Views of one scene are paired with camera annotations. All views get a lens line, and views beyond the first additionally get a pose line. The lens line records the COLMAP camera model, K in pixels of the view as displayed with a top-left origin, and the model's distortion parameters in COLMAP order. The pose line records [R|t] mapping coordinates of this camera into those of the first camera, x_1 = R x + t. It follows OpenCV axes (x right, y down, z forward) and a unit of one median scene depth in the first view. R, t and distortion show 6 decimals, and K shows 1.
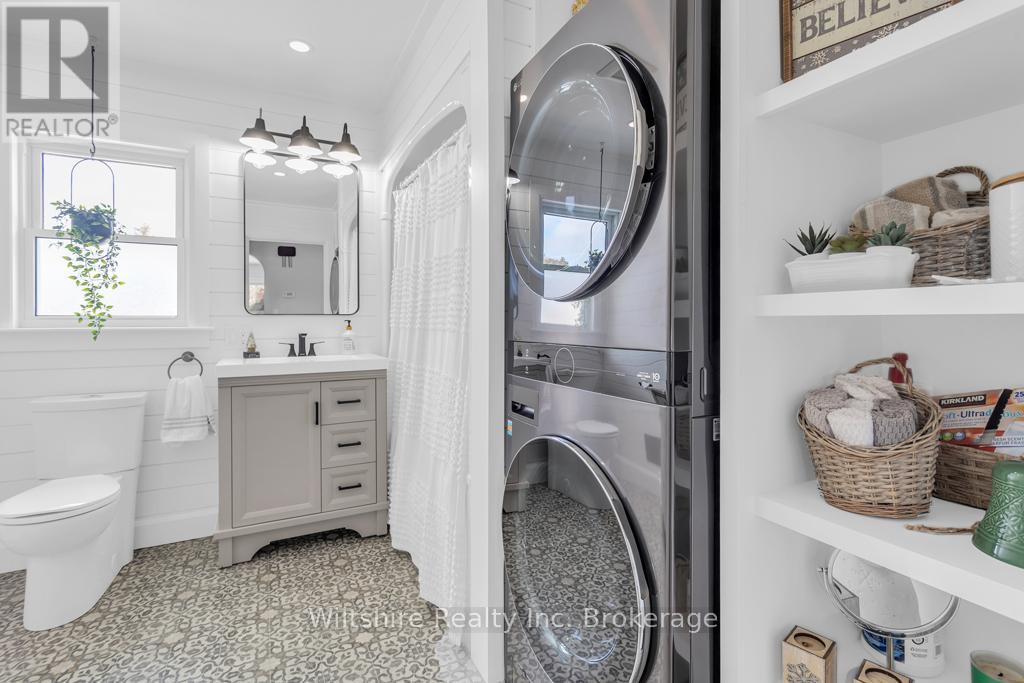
lens RADIAL K [[483.6, 0, 516.0], [0, 483.6, 342.9], [0, 0, 1]] dist [0.000644, 0.000161]
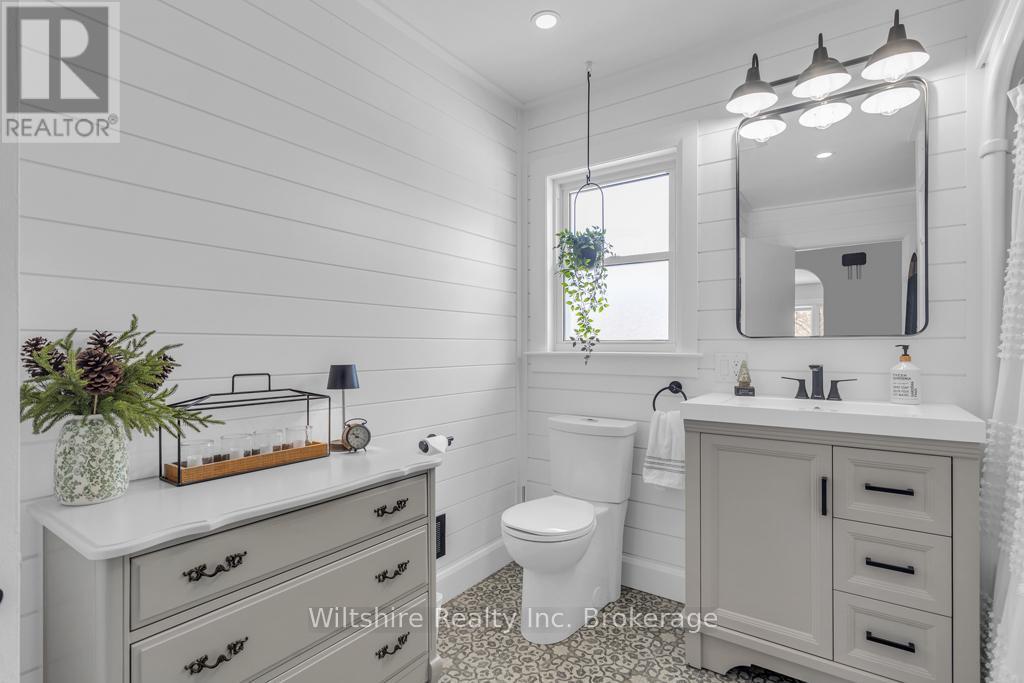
lens RADIAL K [[483.6, 0, 516.0], [0, 483.6, 342.9], [0, 0, 1]] dist [0.000644, 0.000161]
pose [[0.453363, -0.003306, -0.891320, -0.041926], [-0.045005, 0.998633, -0.026595, -0.014849], [0.890189, 0.052171, 0.452595, 0.366390]]
